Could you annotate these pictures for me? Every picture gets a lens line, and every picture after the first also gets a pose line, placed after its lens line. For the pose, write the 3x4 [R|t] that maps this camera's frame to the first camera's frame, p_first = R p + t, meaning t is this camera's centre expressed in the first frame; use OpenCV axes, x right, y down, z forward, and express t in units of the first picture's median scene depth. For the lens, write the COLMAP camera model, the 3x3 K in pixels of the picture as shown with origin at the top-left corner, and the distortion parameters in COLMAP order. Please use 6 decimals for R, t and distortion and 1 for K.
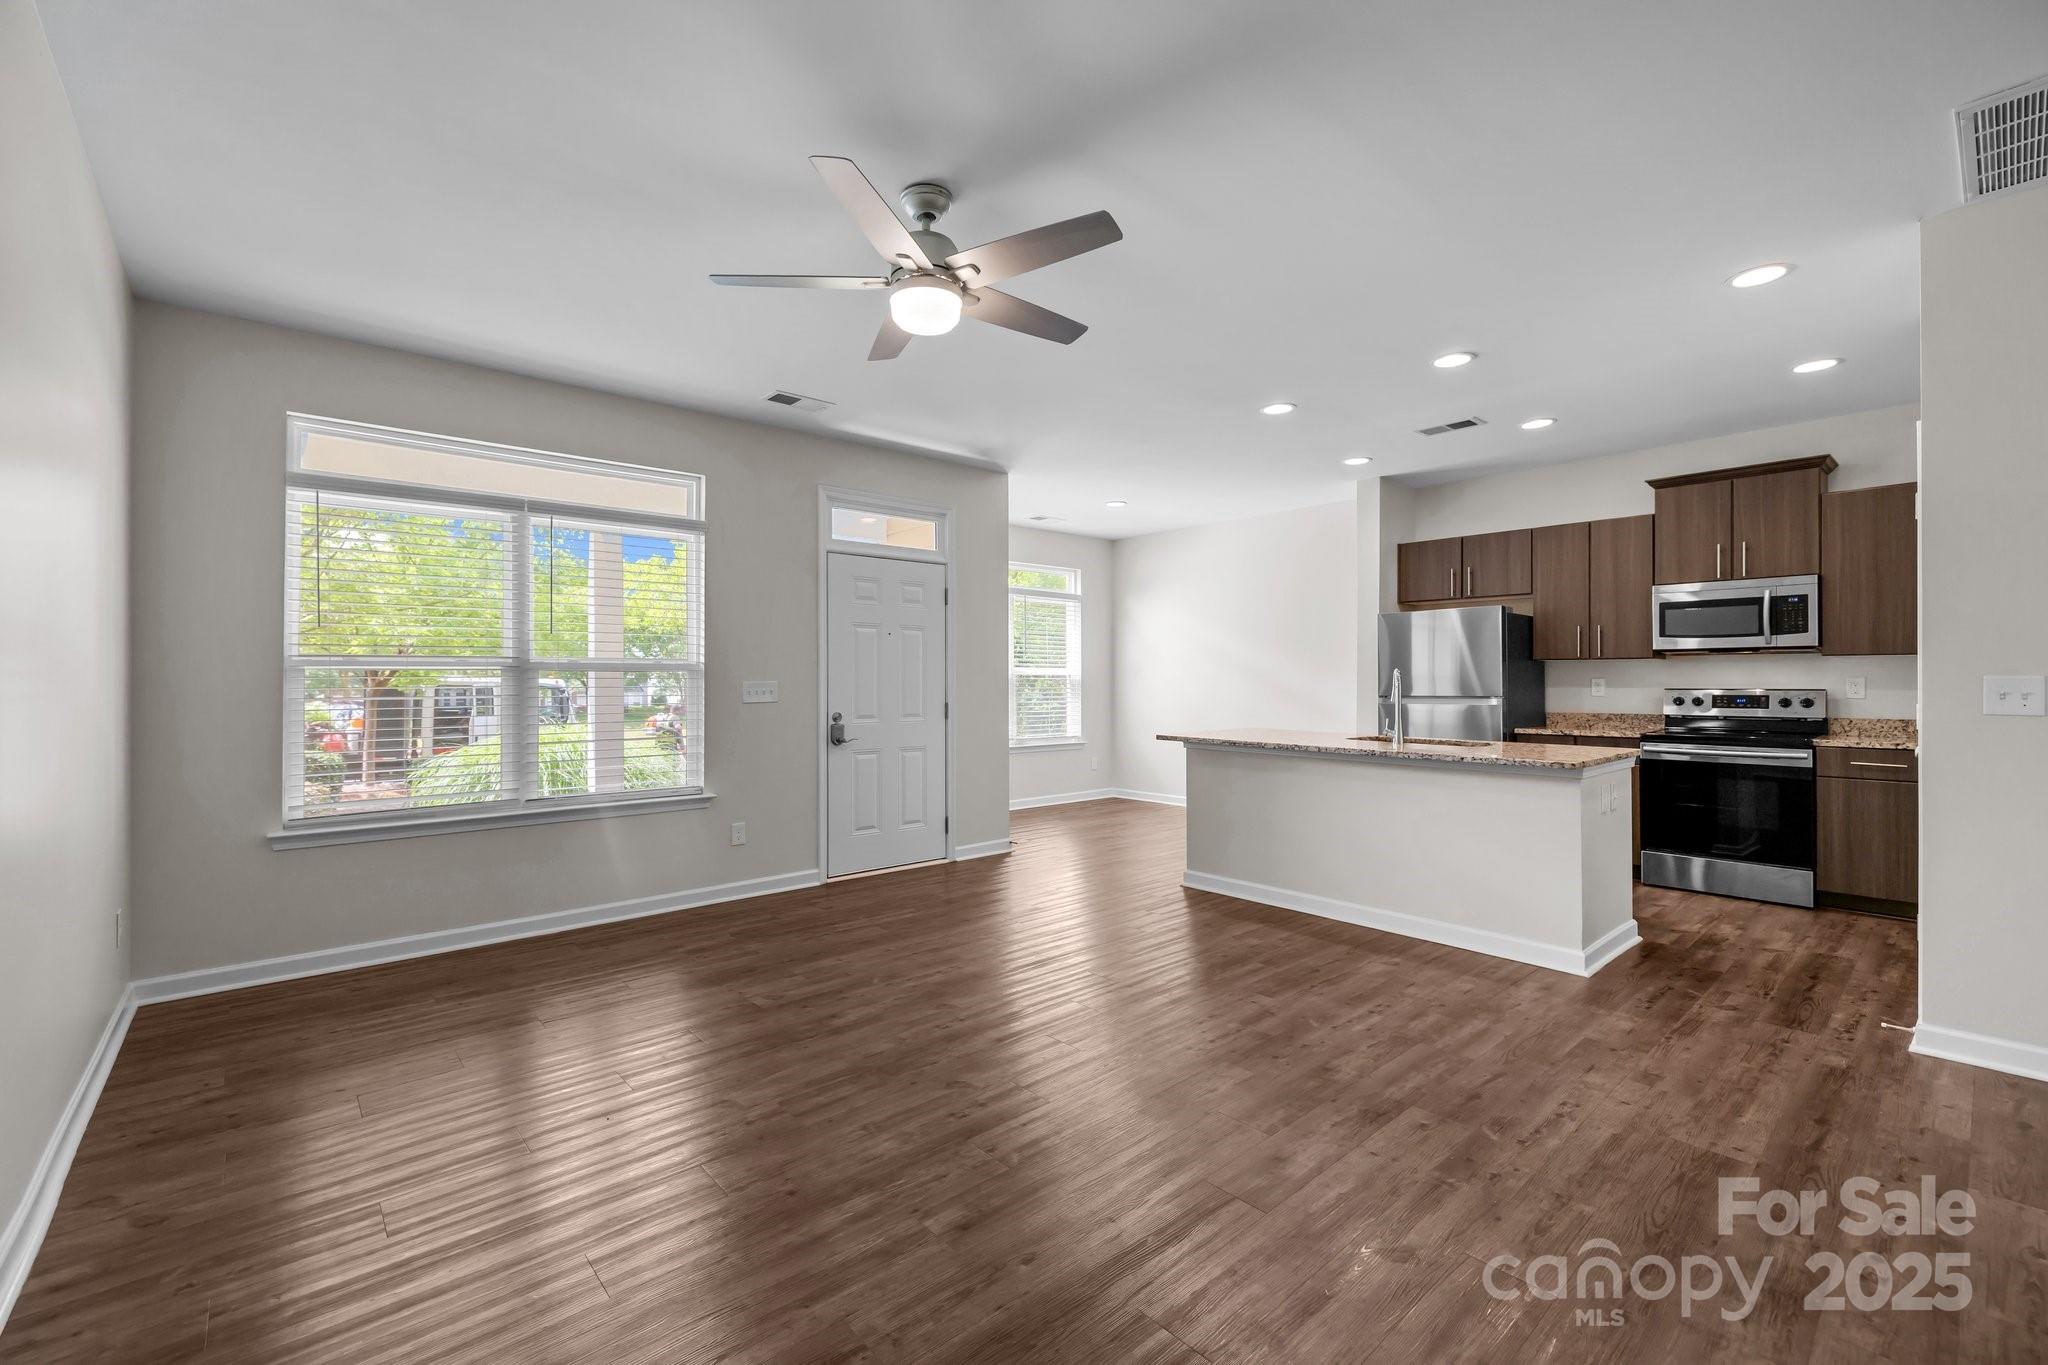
lens RADIAL K [[863.7, 0, 1005.4], [0, 863.7, 674.2], [0, 0, 1]] dist [0.000369, -0.000808]
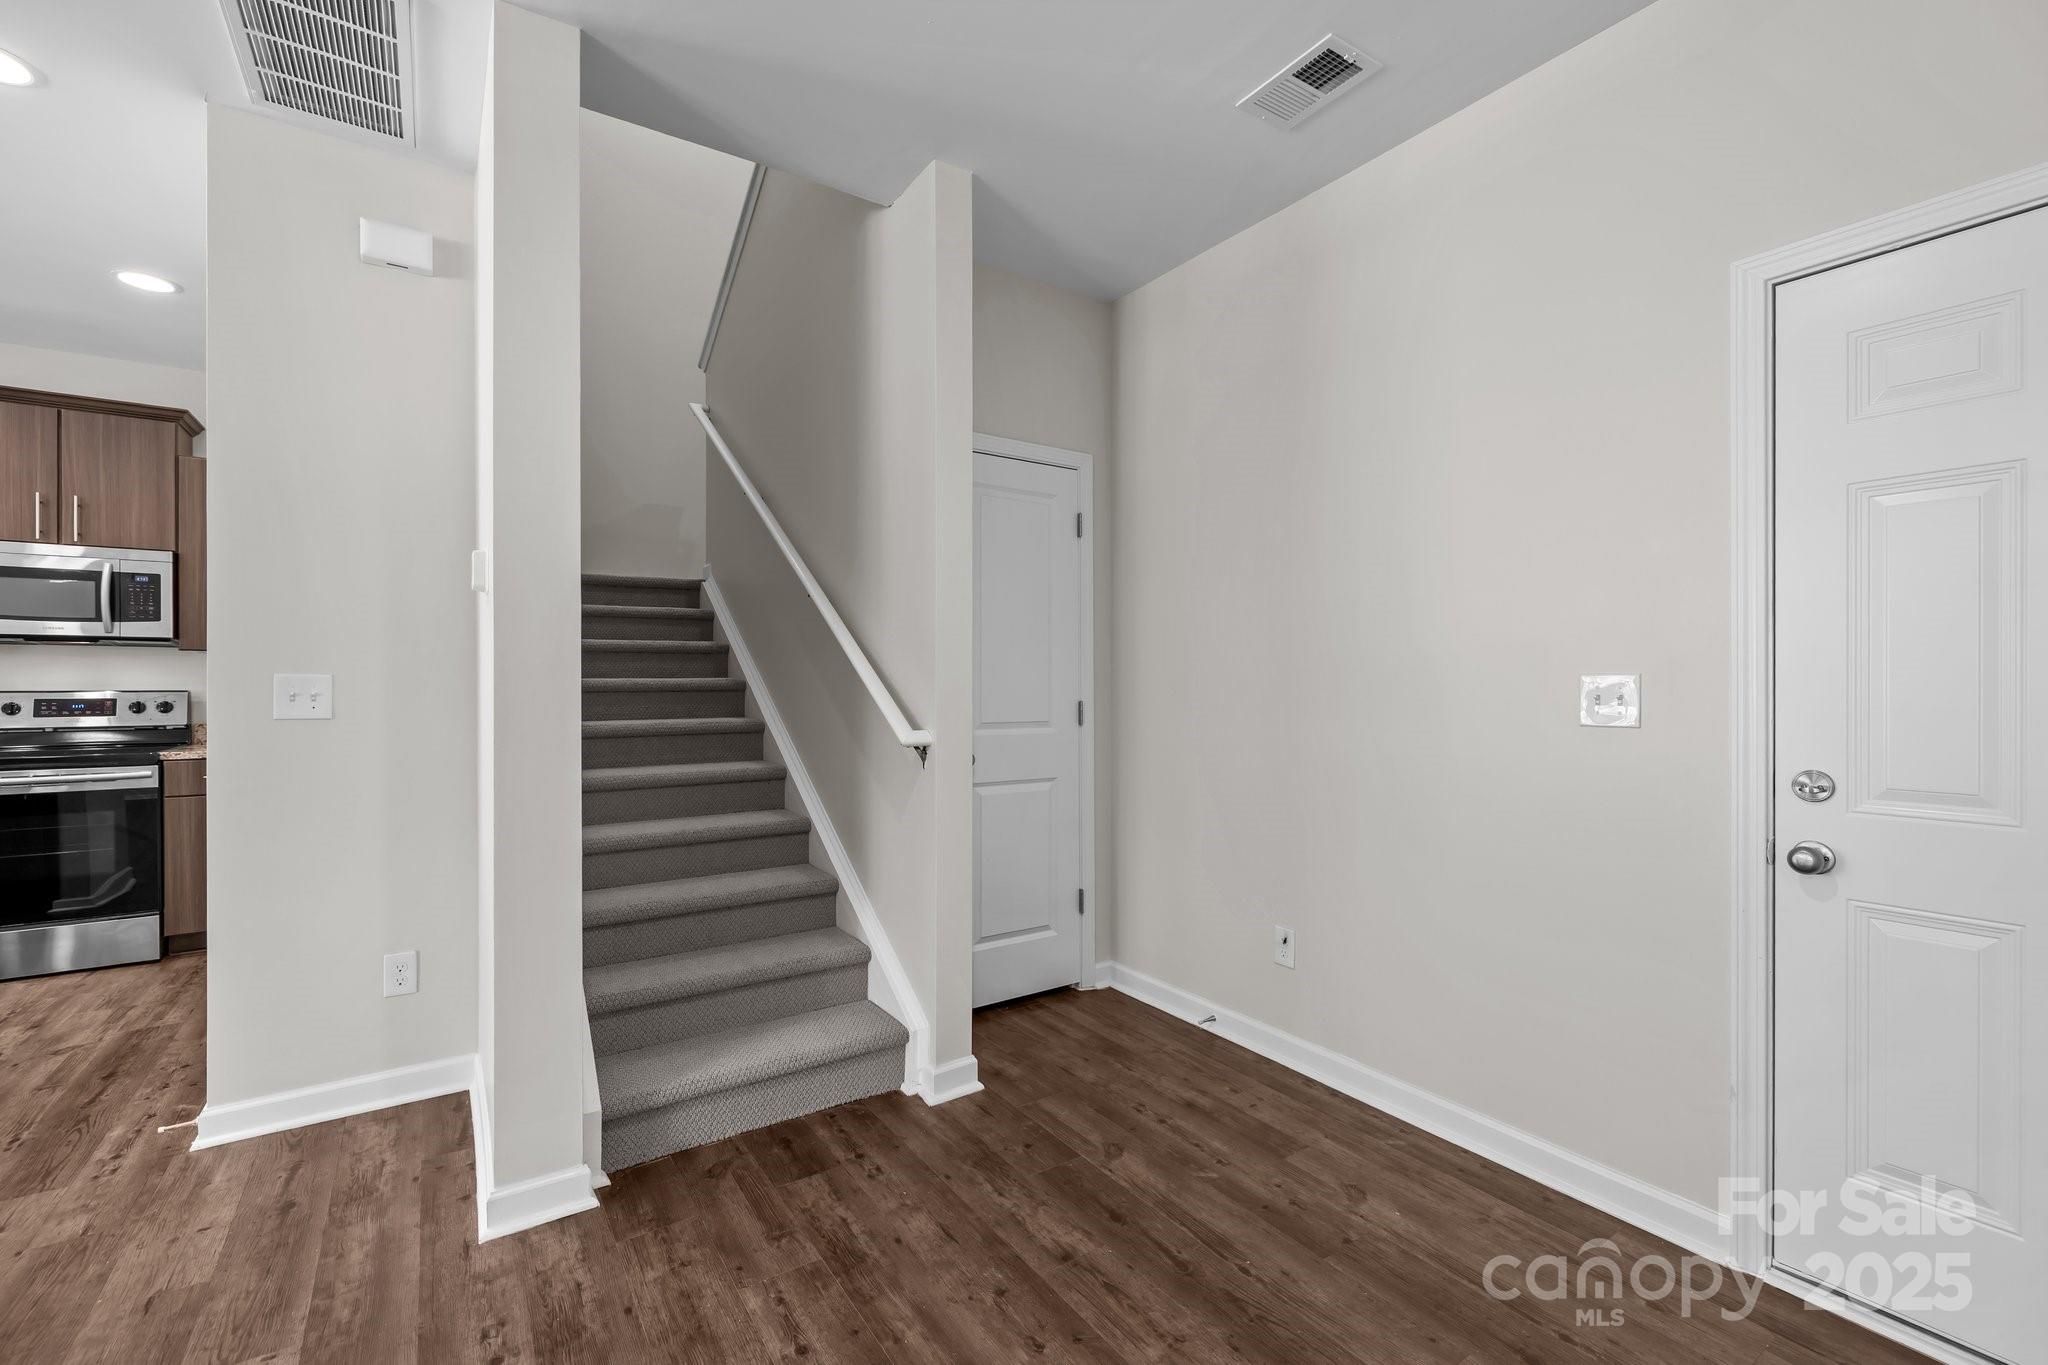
lens RADIAL K [[863.7, 0, 1014.8], [0, 863.7, 684.4], [0, 0, 1]] dist [0.000369, -0.000808]
pose [[0.120791, -0.006146, 0.992659, 0.214863], [-0.008531, 0.999937, 0.007229, -0.001096], [-0.992641, -0.009342, 0.120731, 0.096522]]
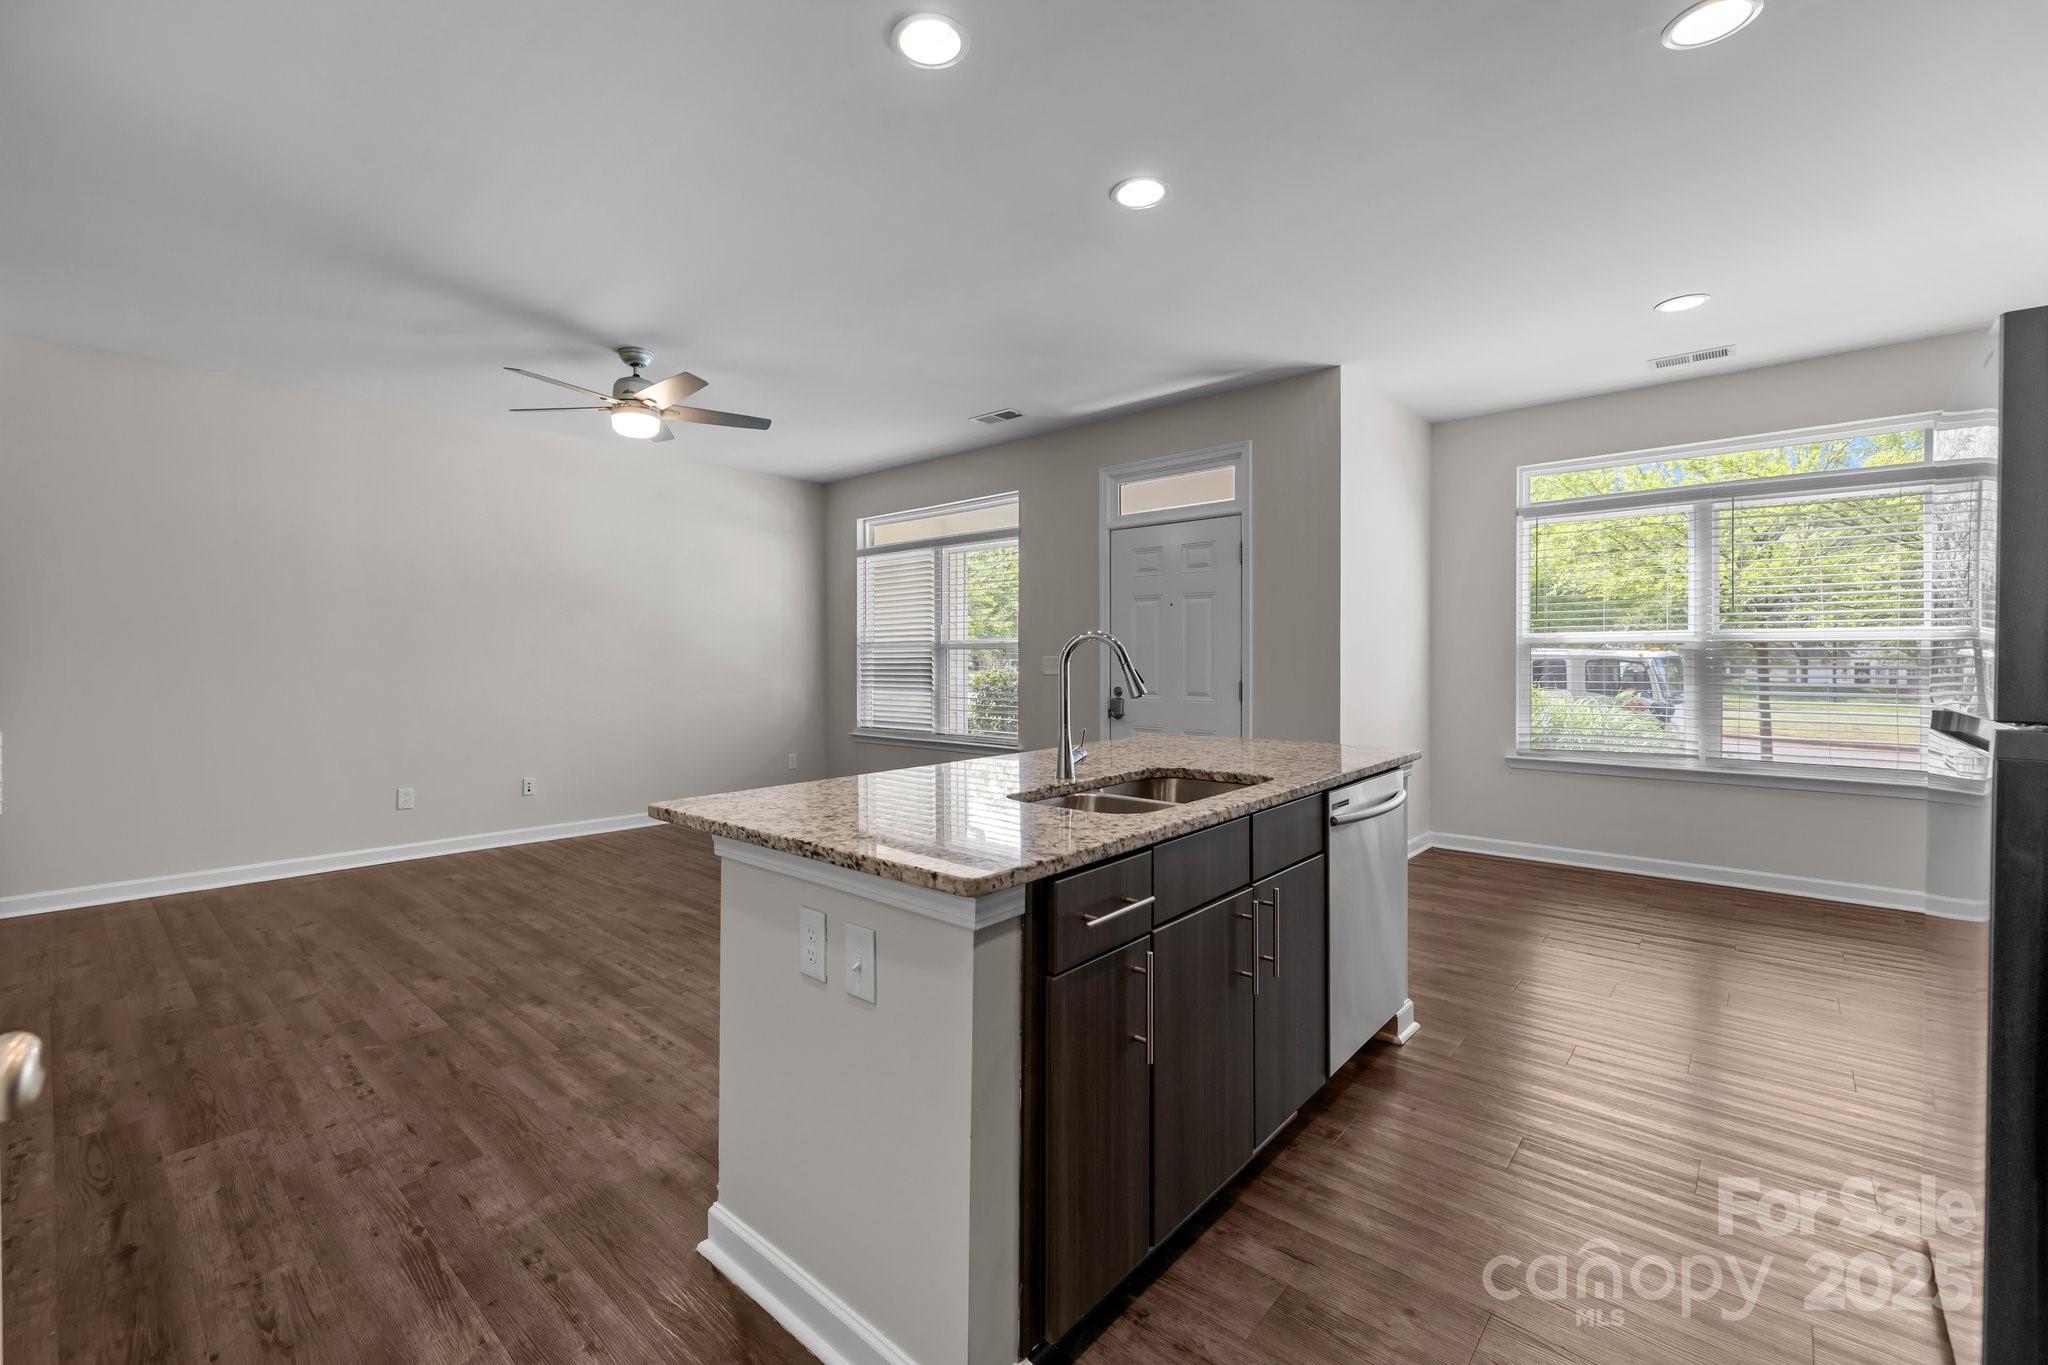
lens RADIAL K [[863.7, 0, 1007.8], [0, 863.7, 664.0], [0, 0, 1]] dist [0.000369, -0.000808]
pose [[0.124857, 0.008337, -0.992140, 0.891929], [0.009724, 0.999906, 0.009626, 0.006852], [0.992127, -0.010849, 0.124764, 0.838111]]
